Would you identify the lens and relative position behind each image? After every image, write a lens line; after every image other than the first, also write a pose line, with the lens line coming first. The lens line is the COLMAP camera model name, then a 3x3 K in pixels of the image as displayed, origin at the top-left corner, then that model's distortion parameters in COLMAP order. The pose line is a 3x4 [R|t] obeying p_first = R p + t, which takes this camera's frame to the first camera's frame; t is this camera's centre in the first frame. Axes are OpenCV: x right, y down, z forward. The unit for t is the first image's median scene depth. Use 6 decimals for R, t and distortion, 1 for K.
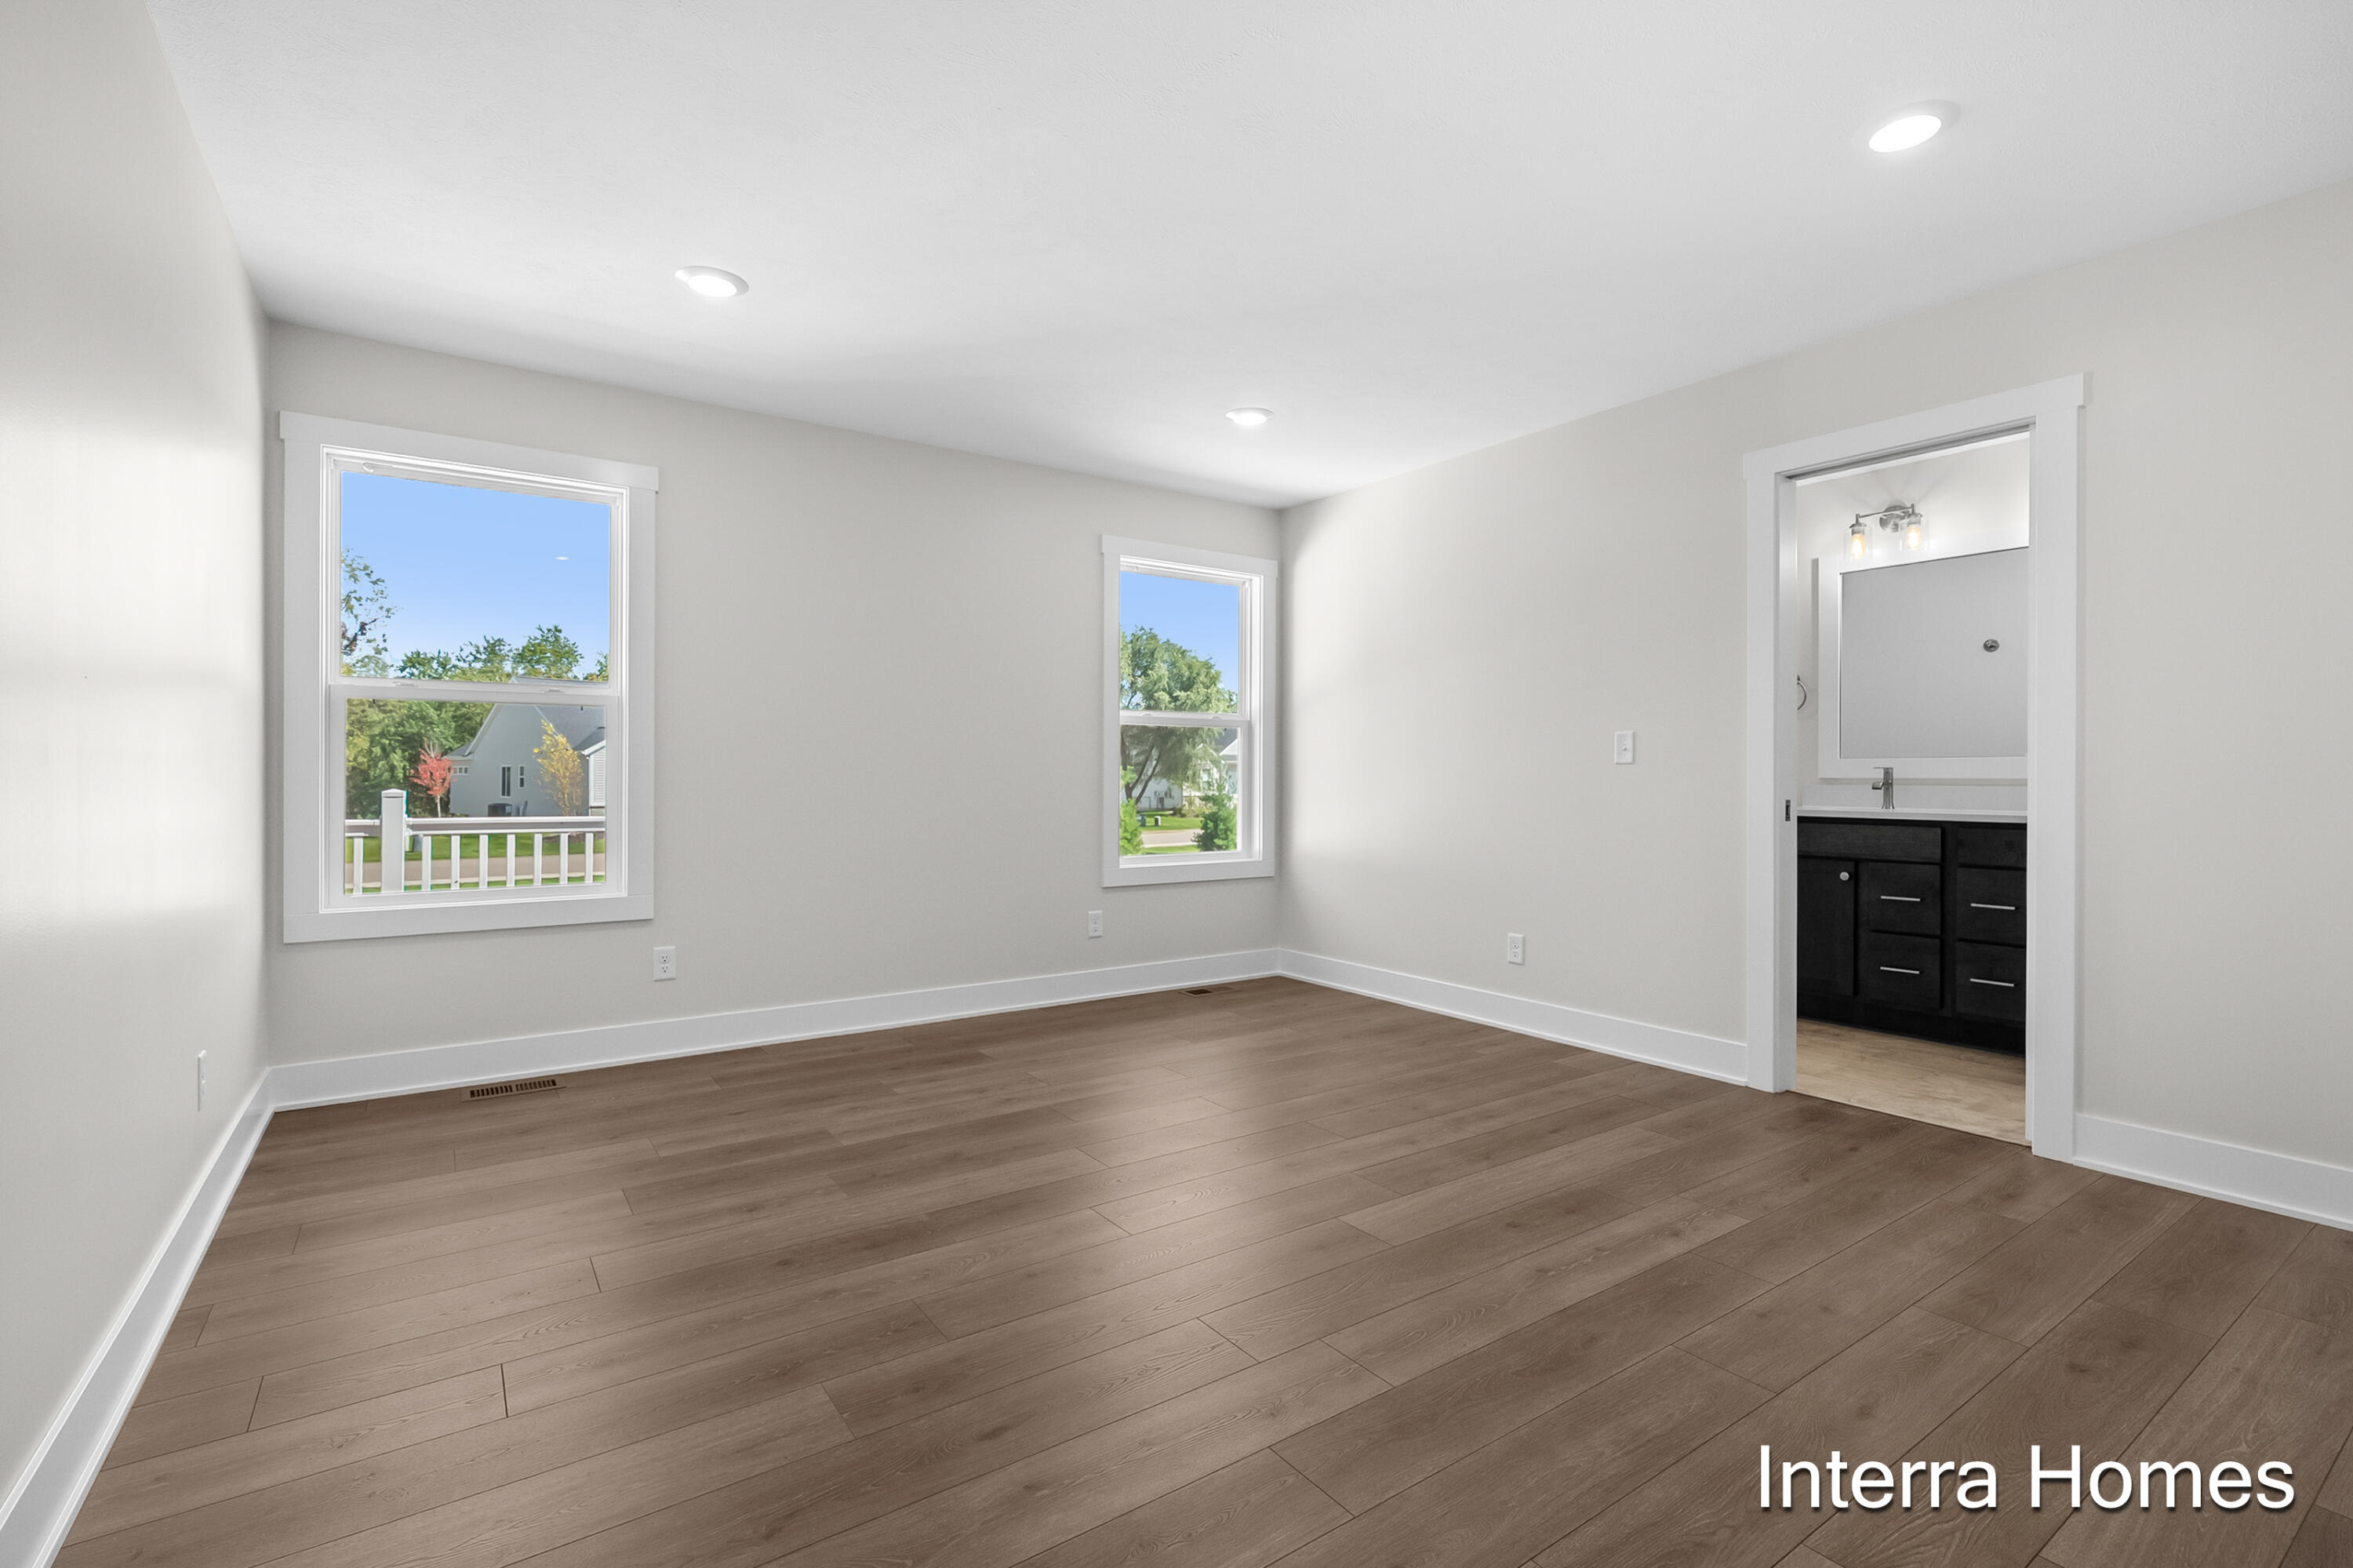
lens RADIAL K [[1053.4, 0, 1181.4], [0, 1053.4, 781.5], [0, 0, 1]] dist [-0.002872, -0.000024]
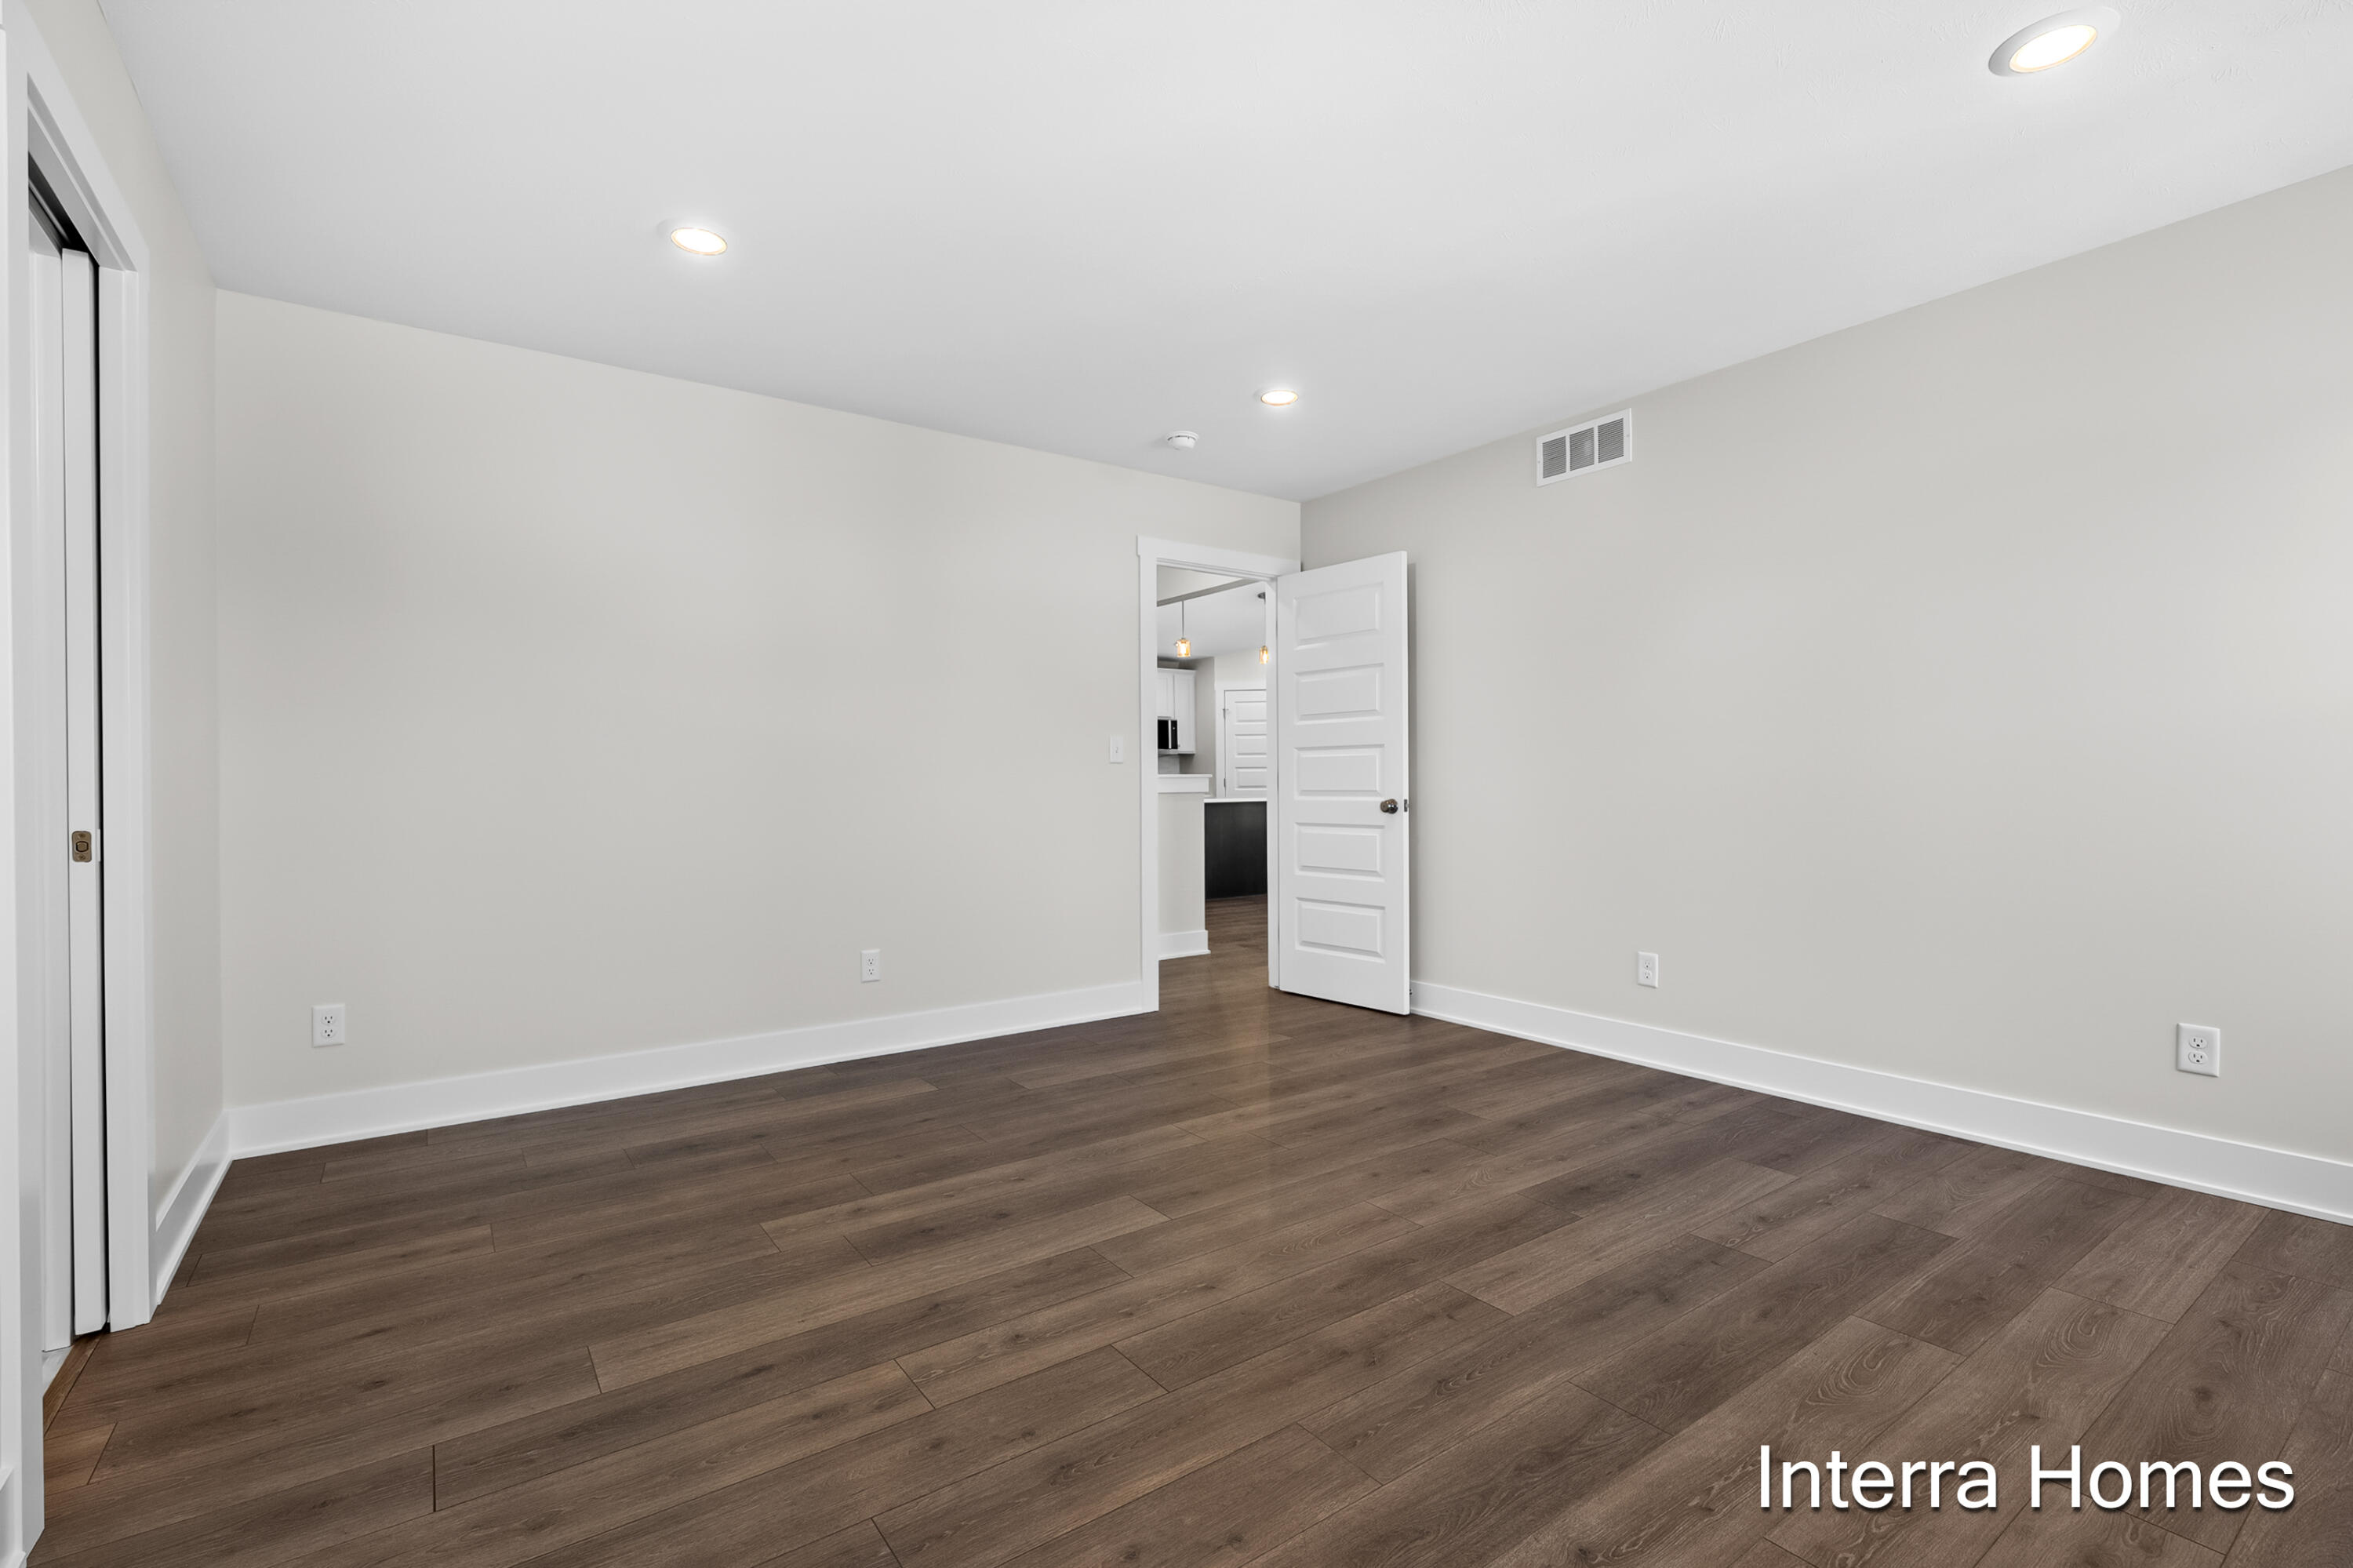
lens RADIAL K [[1053.4, 0, 1181.4], [0, 1053.4, 781.5], [0, 0, 1]] dist [-0.002872, -0.000024]
pose [[-0.999915, 0.004712, -0.012181, 0.141922], [0.004682, 0.999986, 0.002499, -0.006504], [0.012193, 0.002442, -0.999923, 1.930365]]
